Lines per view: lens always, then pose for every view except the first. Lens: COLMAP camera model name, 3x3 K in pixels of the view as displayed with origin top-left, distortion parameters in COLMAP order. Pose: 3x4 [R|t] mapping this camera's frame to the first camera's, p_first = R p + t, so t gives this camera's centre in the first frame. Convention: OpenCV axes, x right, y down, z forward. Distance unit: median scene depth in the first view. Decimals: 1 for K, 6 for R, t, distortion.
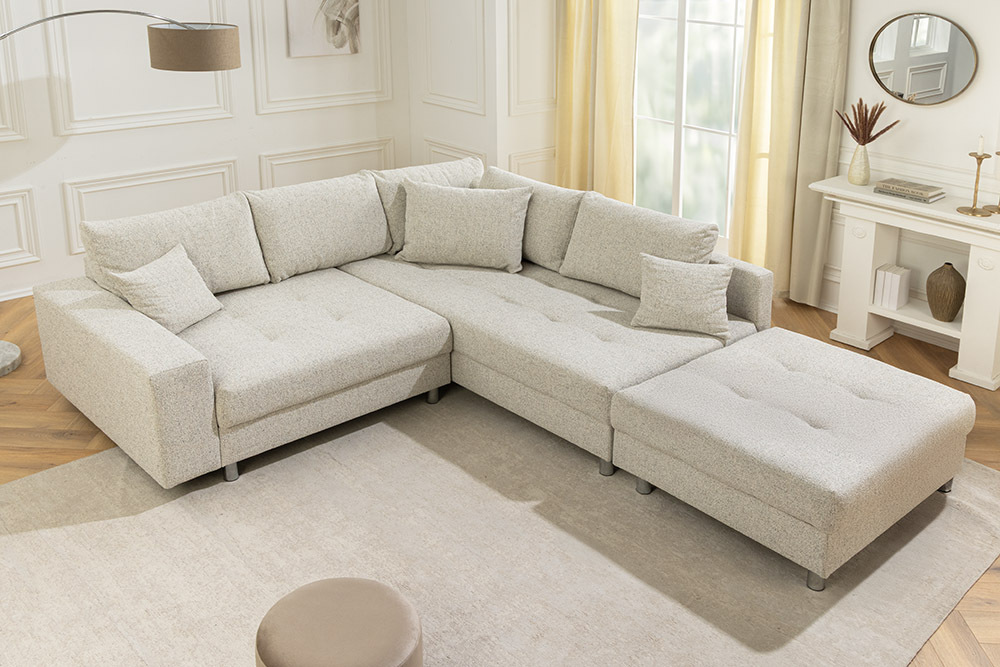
lens RADIAL K [[963.2, 0, 494.3], [0, 963.2, 180.7], [0, 0, 1]] dist [-0.004429, 0.007262]
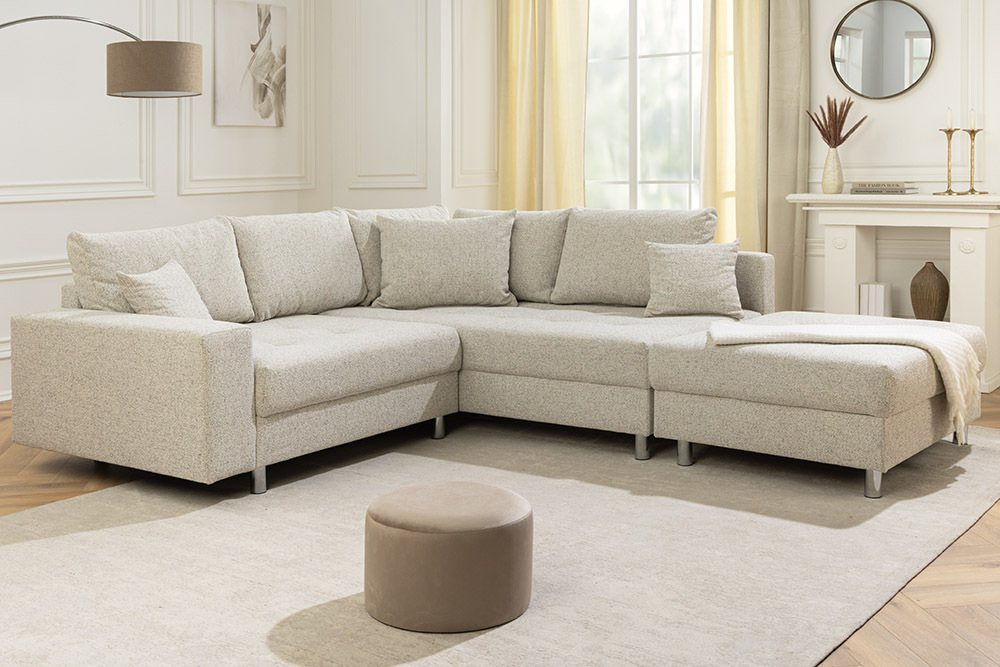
lens RADIAL K [[1222.9, 0, 500.0], [0, 1222.9, 333.5], [0, 0, 1]] dist [0.007679, 0.006697]
pose [[0.982481, -0.088191, 0.164178, -0.185182], [0.105525, 0.989372, -0.100033, 0.246978], [-0.153611, 0.115606, 0.981346, -0.171659]]
